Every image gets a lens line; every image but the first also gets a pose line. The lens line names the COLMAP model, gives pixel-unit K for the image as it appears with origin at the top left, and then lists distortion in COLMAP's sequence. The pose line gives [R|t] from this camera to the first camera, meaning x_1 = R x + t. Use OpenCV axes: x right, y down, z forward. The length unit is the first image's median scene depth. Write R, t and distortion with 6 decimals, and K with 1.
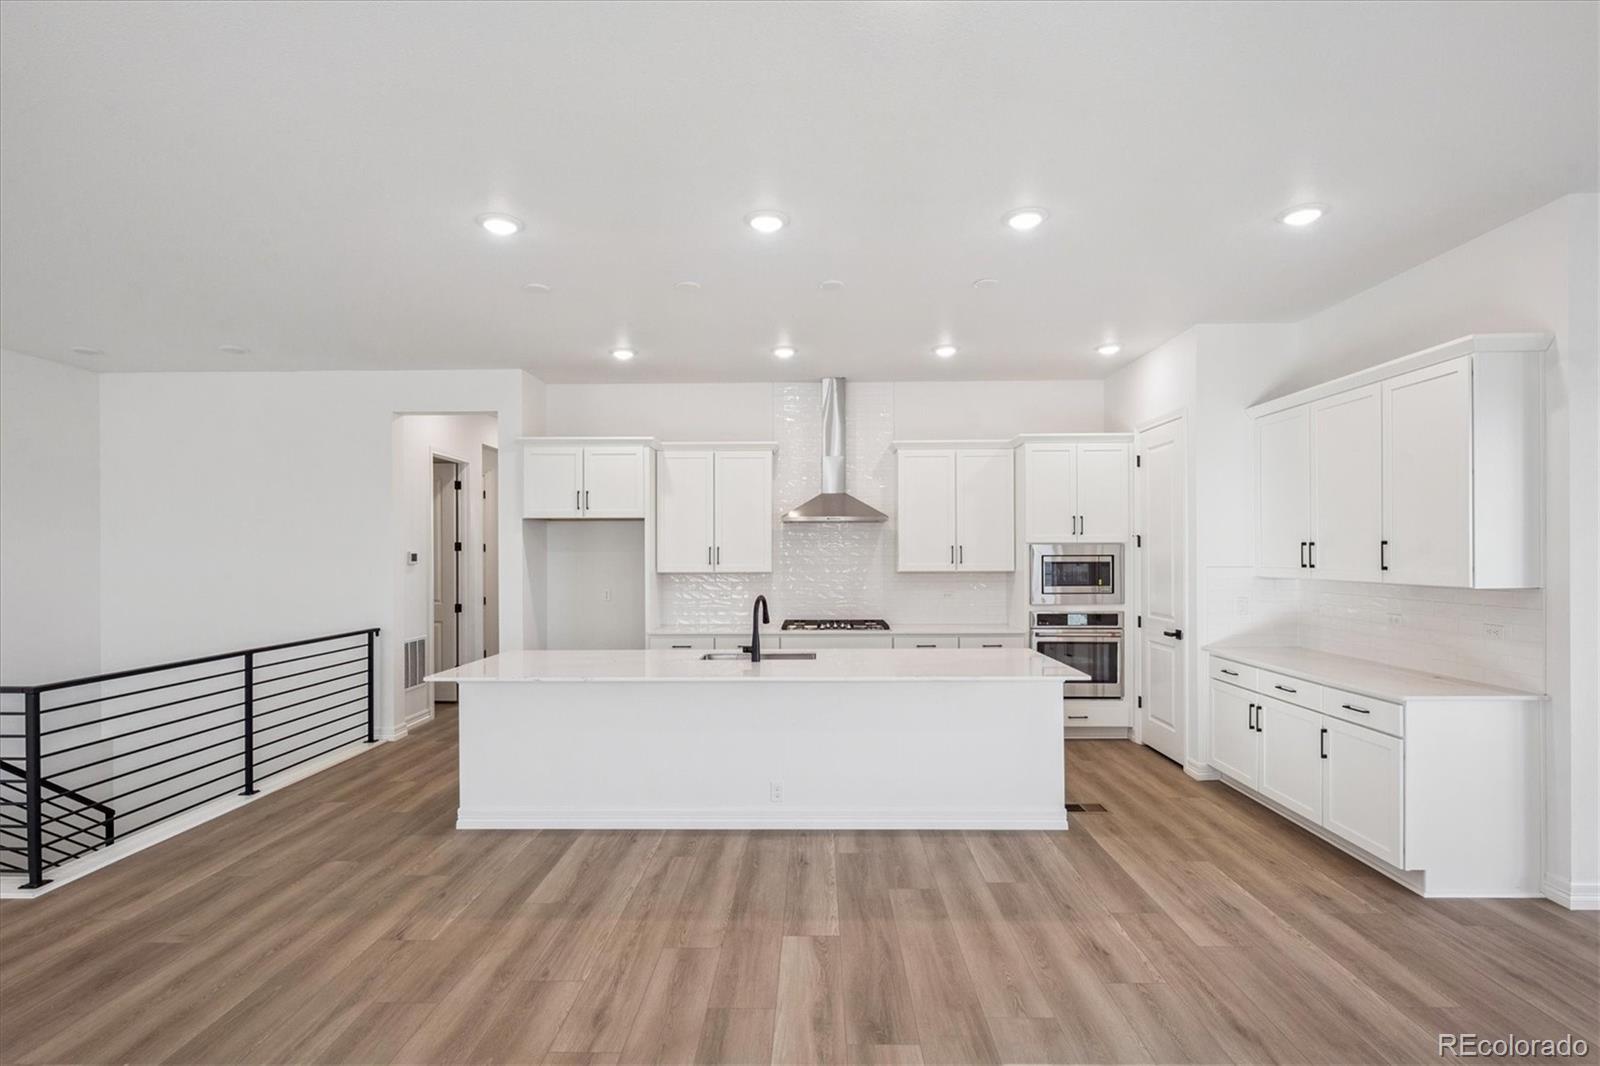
lens RADIAL K [[773.4, 0, 805.8], [0, 773.4, 555.7], [0, 0, 1]] dist [-0.000944, -0.000308]
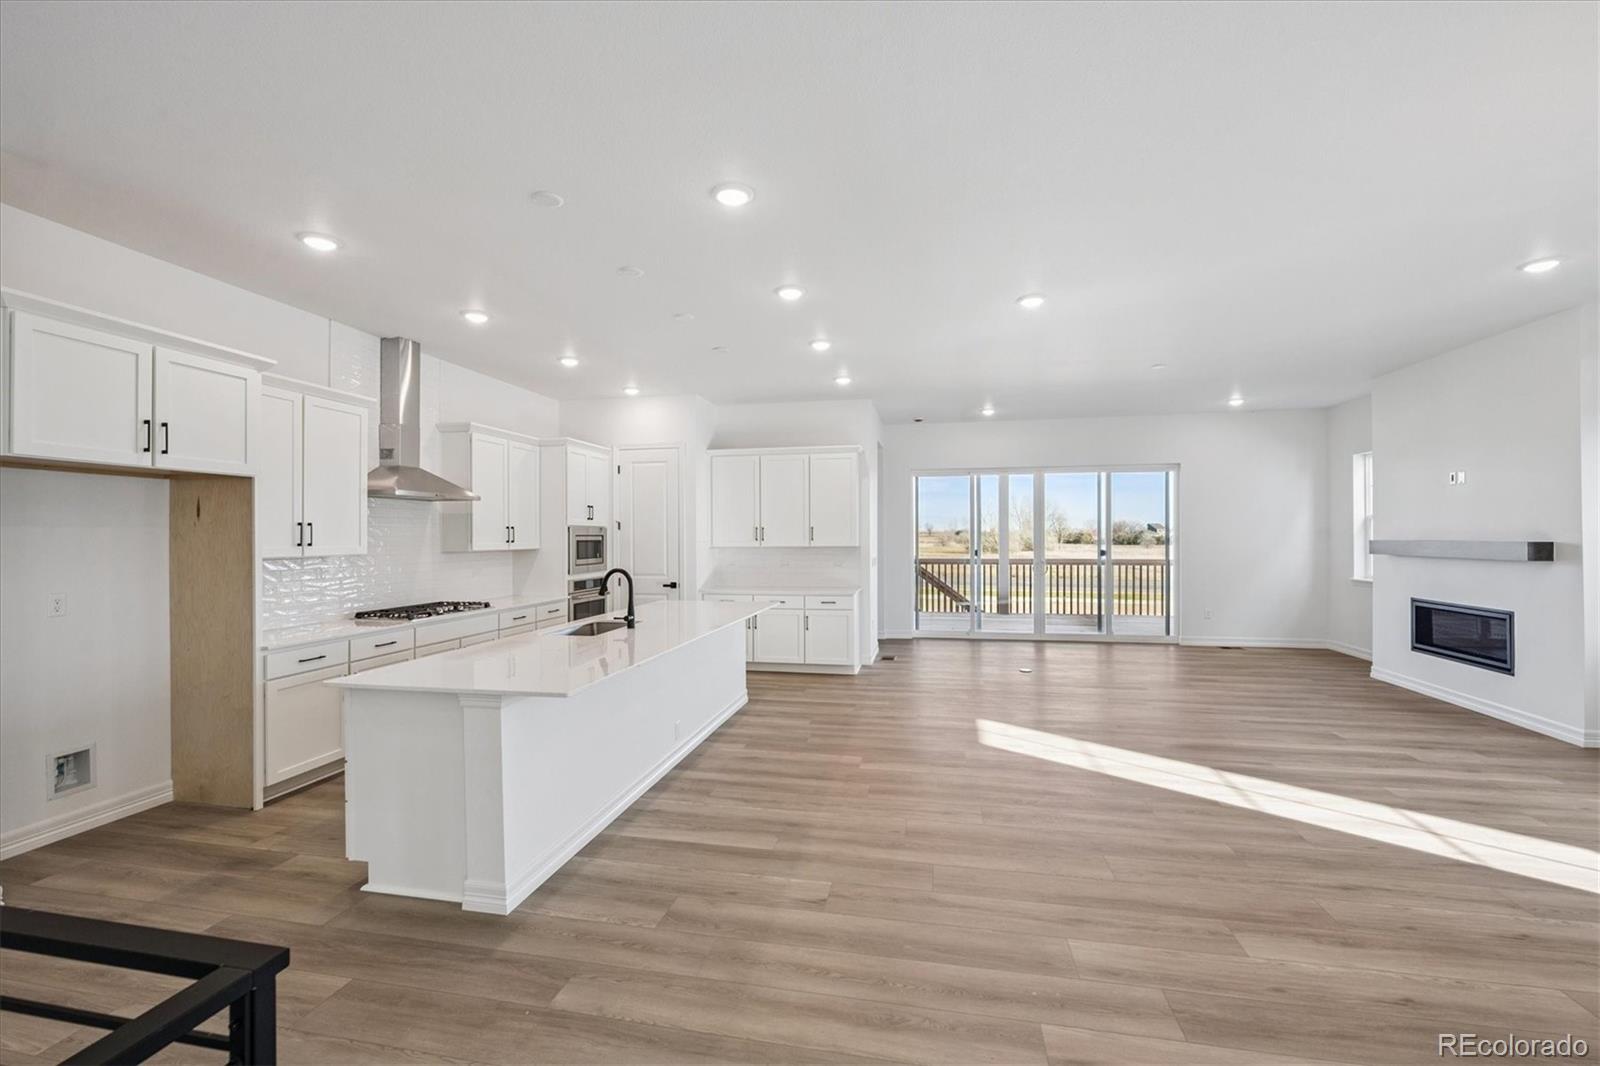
lens RADIAL K [[659.2, 0, 800.0], [0, 659.2, 533.0], [0, 0, 1]] dist [0.000406, 0.000032]
pose [[0.174921, 0.005948, 0.984564, -1.133499], [0.002122, 0.999977, -0.006418, 0.005089], [-0.984580, 0.003212, 0.174904, 0.704100]]
